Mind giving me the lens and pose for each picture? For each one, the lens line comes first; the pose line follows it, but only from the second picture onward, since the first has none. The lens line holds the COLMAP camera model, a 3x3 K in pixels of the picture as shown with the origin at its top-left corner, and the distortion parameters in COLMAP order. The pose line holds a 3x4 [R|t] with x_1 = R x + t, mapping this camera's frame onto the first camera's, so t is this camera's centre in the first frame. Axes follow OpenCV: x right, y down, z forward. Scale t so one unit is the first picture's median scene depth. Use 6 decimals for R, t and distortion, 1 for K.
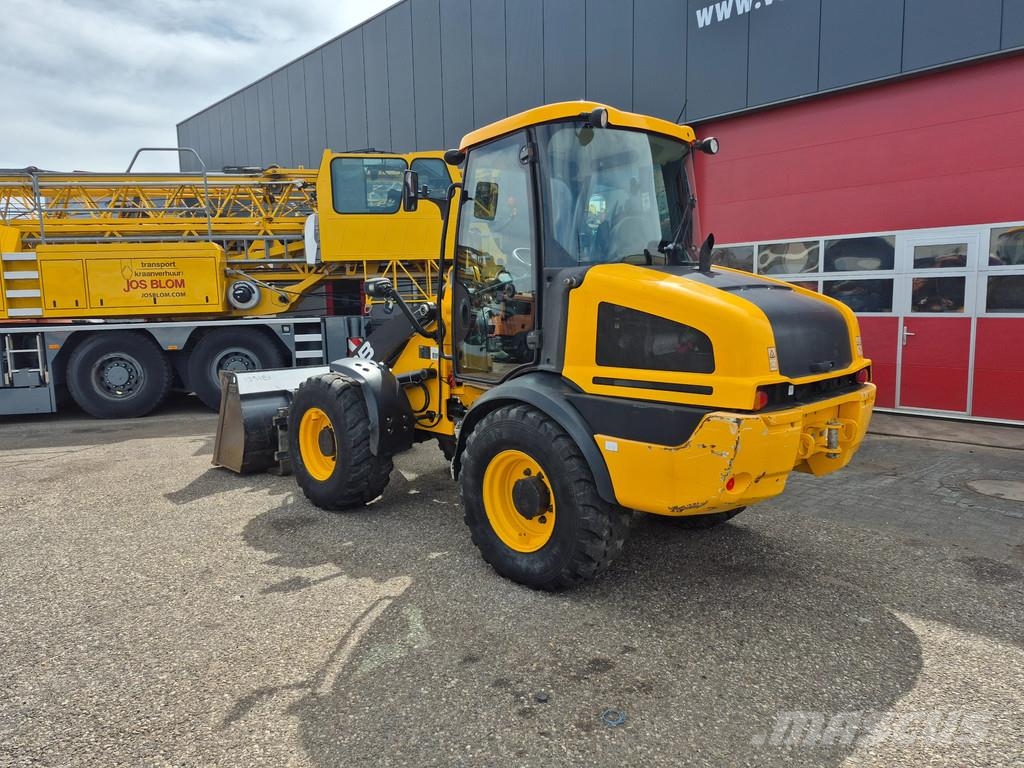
lens RADIAL K [[708.4, 0, 504.1], [0, 708.4, 378.4], [0, 0, 1]] dist [0.078353, -0.085036]
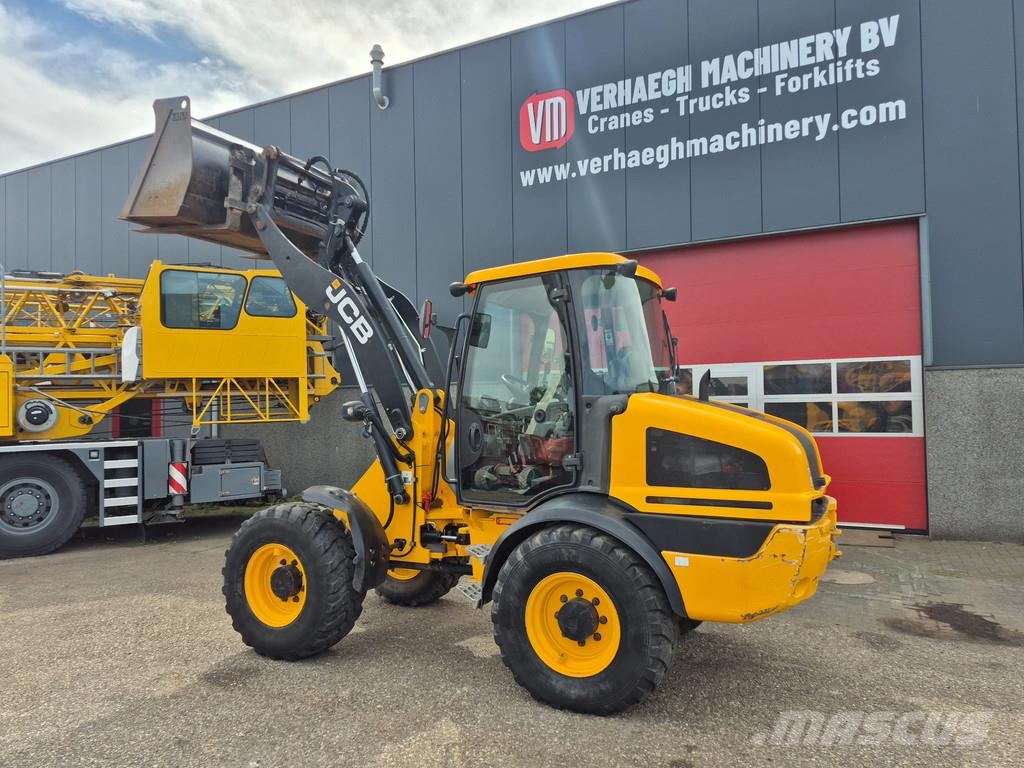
lens RADIAL K [[708.4, 0, 508.5], [0, 708.4, 386.2], [0, 0, 1]] dist [0.078353, -0.085036]
pose [[0.936614, 0.016205, 0.349987, -0.285085], [0.037143, 0.988708, -0.145178, -0.010700], [-0.348388, 0.148976, 0.925436, 0.000322]]
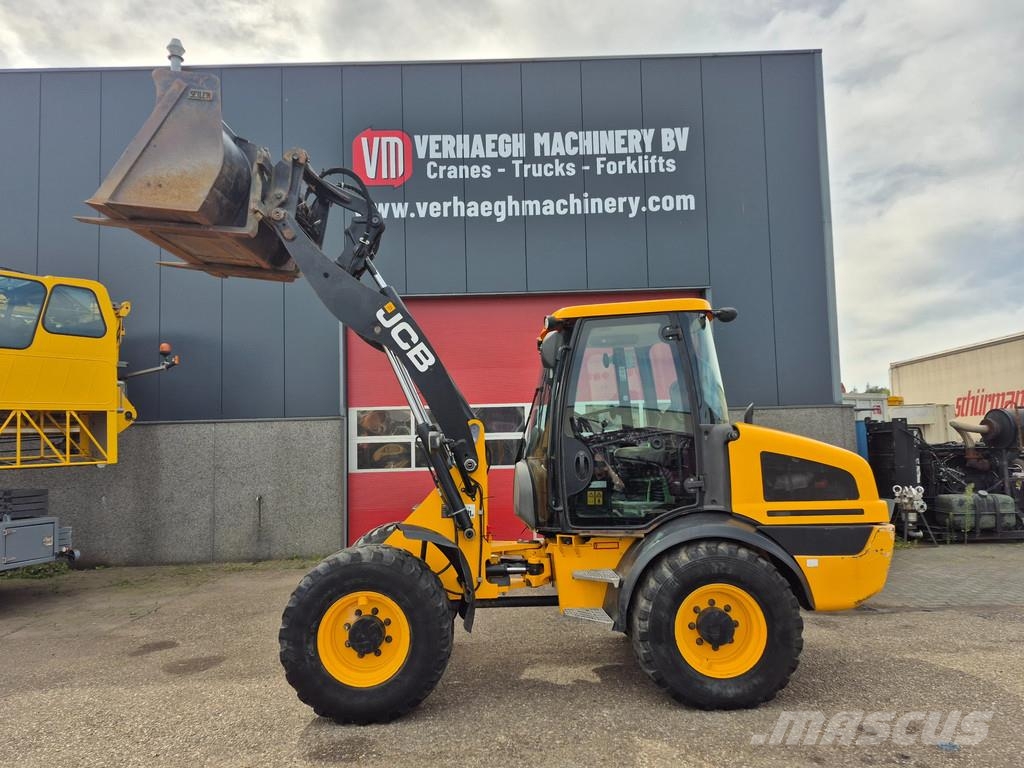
lens RADIAL K [[708.4, 0, 502.9], [0, 708.4, 387.3], [0, 0, 1]] dist [0.078353, -0.085036]
pose [[0.673881, 0.058944, 0.736485, -0.753195], [0.098412, 0.980769, -0.168542, -0.031243], [-0.732256, 0.186056, 0.655121, 0.290912]]
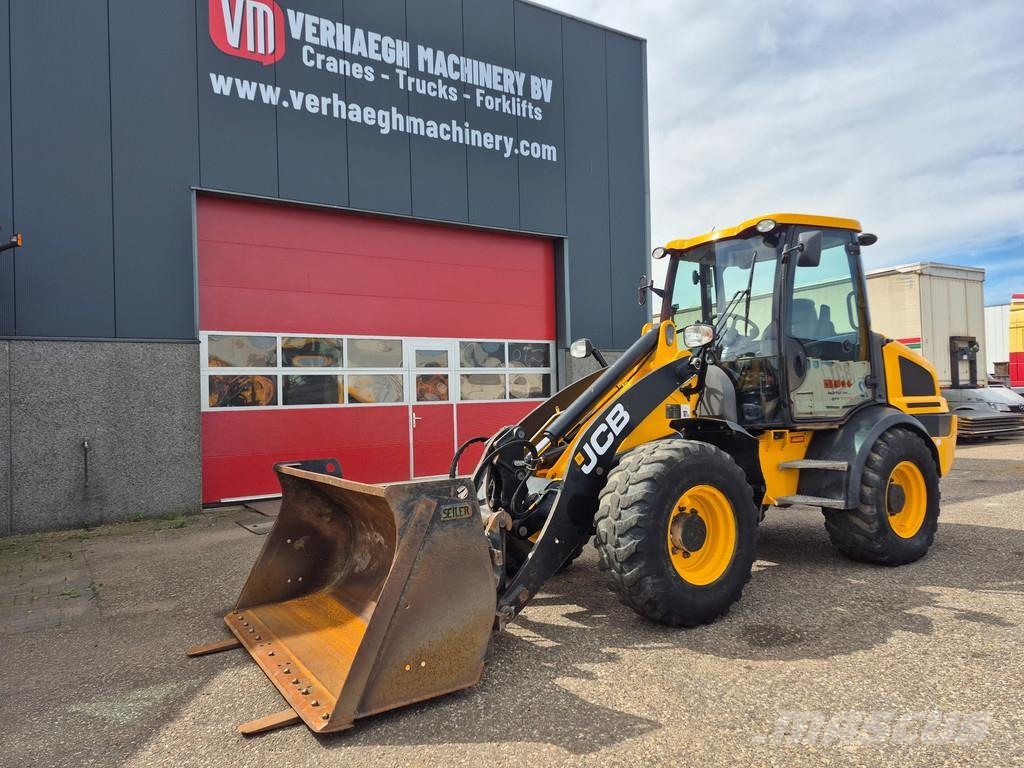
lens RADIAL K [[708.4, 0, 507.9], [0, 708.4, 382.4], [0, 0, 1]] dist [0.078353, -0.085036]
pose [[0.169714, 0.035357, 0.984859, -1.062407], [0.136730, 0.988846, -0.059062, -0.050046], [-0.975962, 0.144684, 0.162986, 1.078060]]
